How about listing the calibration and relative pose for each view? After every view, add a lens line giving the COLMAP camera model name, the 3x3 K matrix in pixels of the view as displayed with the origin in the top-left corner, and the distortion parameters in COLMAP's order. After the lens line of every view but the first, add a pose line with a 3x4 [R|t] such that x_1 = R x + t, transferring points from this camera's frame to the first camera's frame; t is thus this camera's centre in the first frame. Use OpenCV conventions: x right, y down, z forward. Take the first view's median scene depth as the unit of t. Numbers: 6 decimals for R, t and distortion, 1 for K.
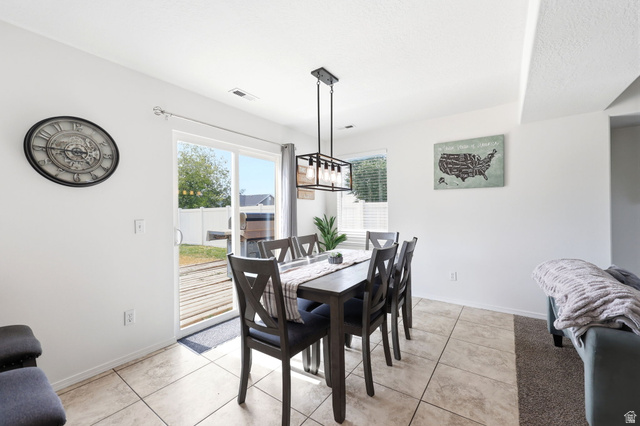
lens RADIAL K [[254.2, 0, 320.6], [0, 254.2, 210.8], [0, 0, 1]] dist [-0.001465, 0.000029]
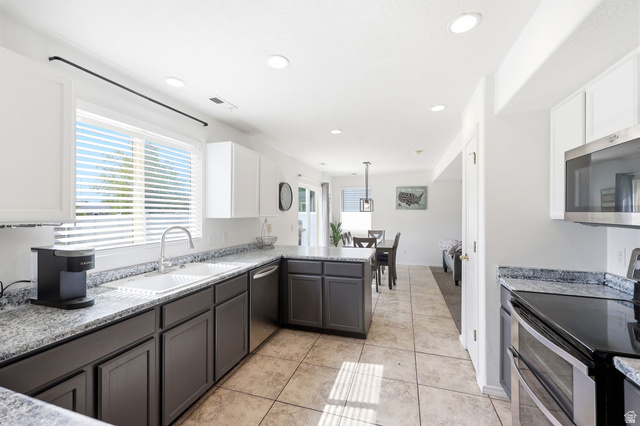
lens RADIAL K [[254.2, 0, 320.6], [0, 254.2, 210.8], [0, 0, 1]] dist [-0.001465, 0.000029]
pose [[0.952330, 0.011771, 0.304844, -0.919829], [-0.009242, 0.999910, -0.009735, -0.056796], [-0.304931, 0.006453, 0.952353, -0.925402]]
